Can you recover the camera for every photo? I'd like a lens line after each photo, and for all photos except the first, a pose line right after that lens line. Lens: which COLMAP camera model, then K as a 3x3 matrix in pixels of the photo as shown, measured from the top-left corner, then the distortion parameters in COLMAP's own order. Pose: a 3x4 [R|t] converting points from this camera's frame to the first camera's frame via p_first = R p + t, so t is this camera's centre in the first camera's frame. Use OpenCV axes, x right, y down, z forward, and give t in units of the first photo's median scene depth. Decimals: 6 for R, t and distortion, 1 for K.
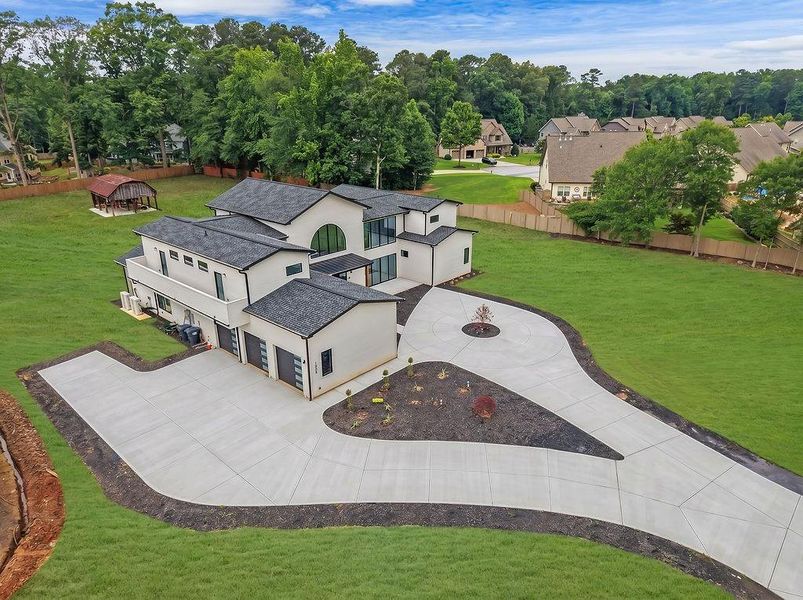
lens RADIAL K [[534.8, 0, 398.4], [0, 534.8, 325.0], [0, 0, 1]] dist [-0.000247, -0.000340]
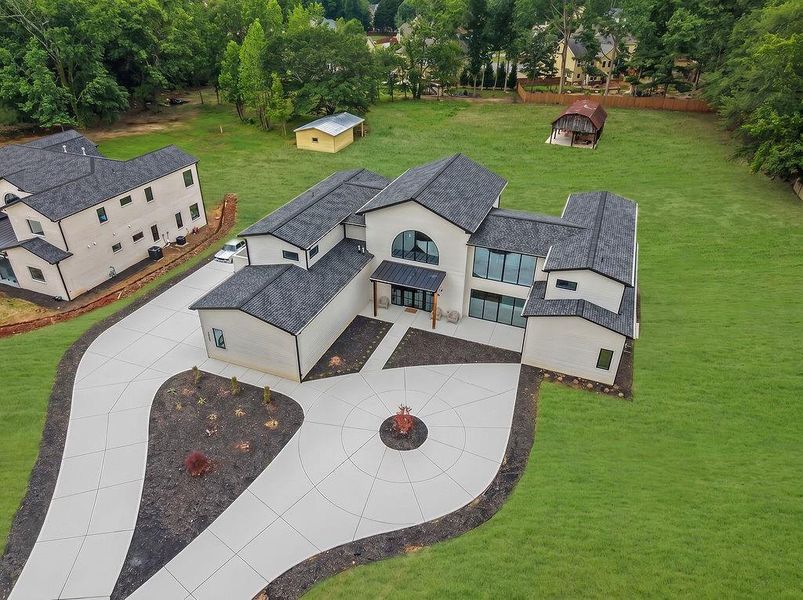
lens RADIAL K [[540.5, 0, 401.5], [0, 540.5, 300.0], [0, 0, 1]] dist [0.001460, 0.000595]
pose [[0.351234, 0.490179, -0.797721, 0.603278], [-0.369979, 0.855326, 0.362675, -0.384631], [0.860087, 0.167756, 0.481776, 0.522176]]
